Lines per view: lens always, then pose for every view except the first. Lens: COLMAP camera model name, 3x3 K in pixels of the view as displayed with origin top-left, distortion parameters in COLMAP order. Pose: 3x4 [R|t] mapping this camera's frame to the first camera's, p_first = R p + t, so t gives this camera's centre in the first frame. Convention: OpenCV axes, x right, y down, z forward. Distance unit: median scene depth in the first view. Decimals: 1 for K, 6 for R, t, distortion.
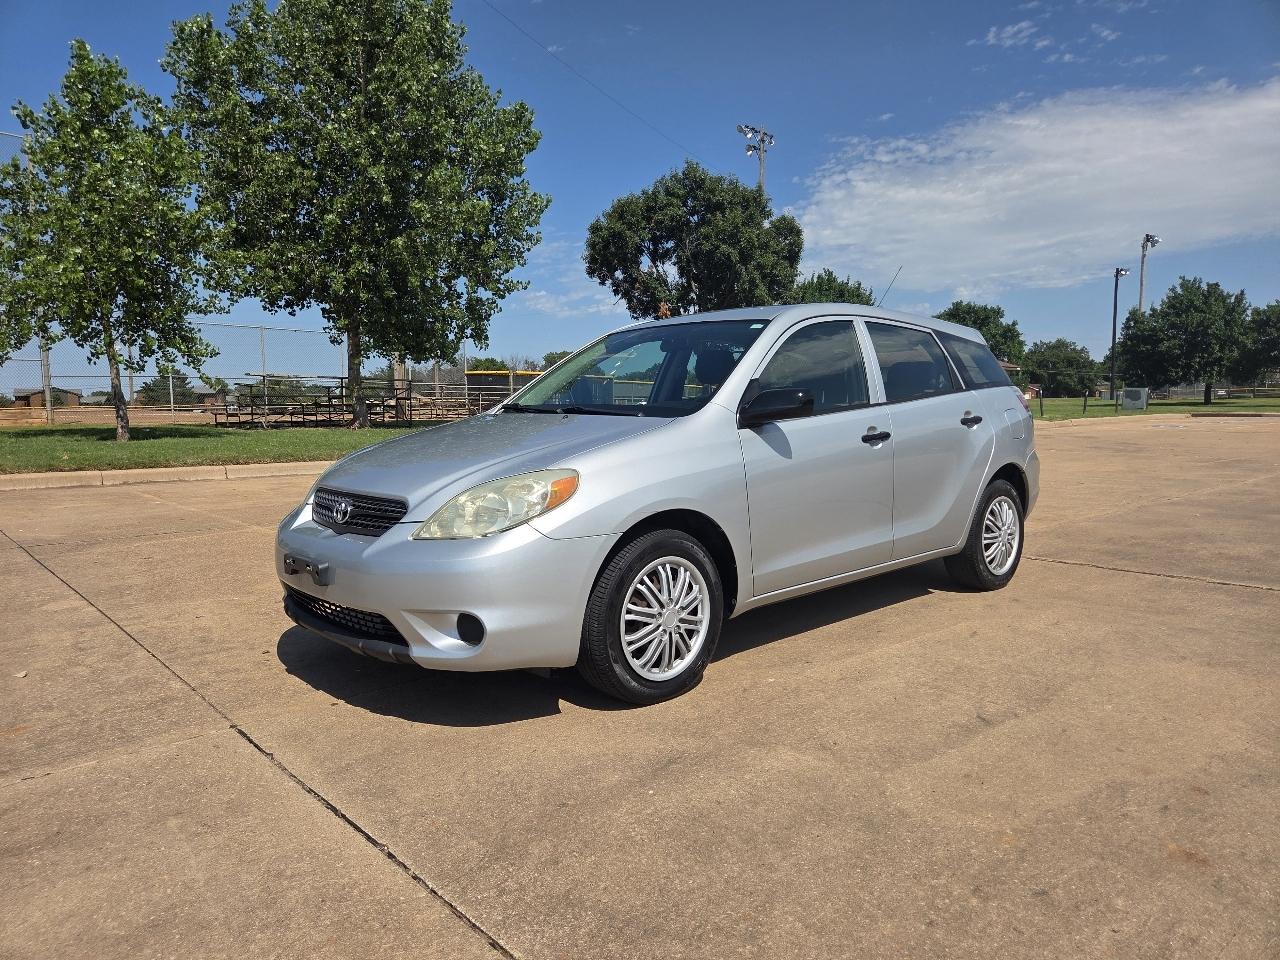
lens RADIAL K [[848.1, 0, 635.8], [0, 848.1, 484.2], [0, 0, 1]] dist [0.067613, -0.059184]
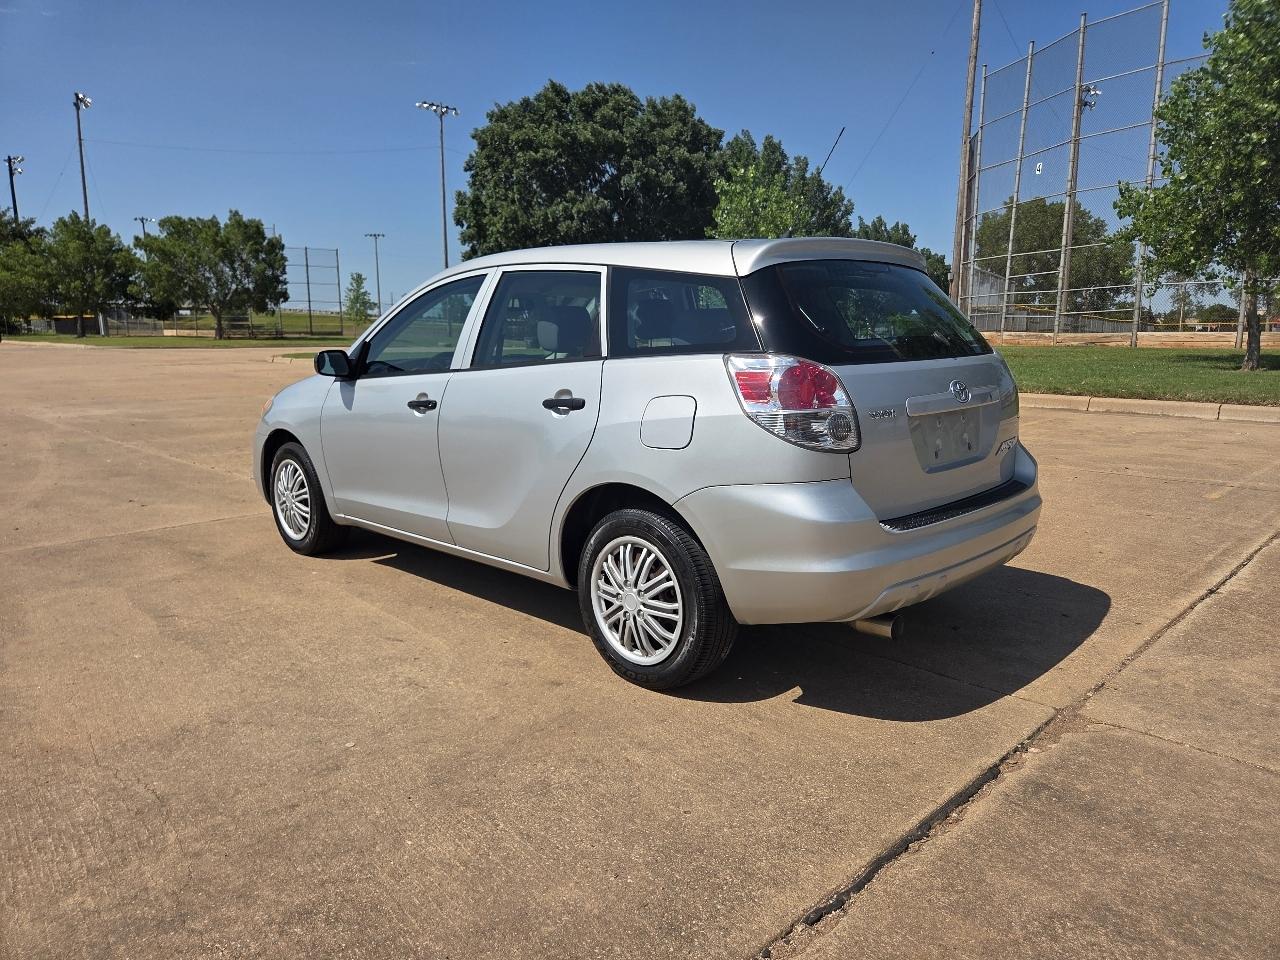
lens RADIAL K [[856.8, 0, 642.1], [0, 856.8, 480.5], [0, 0, 1]] dist [0.057921, -0.055076]
pose [[0.056232, 0.181199, -0.981837, 0.231650], [-0.089494, 0.980350, 0.175799, -0.030106], [0.994399, 0.077983, 0.071343, 0.219538]]
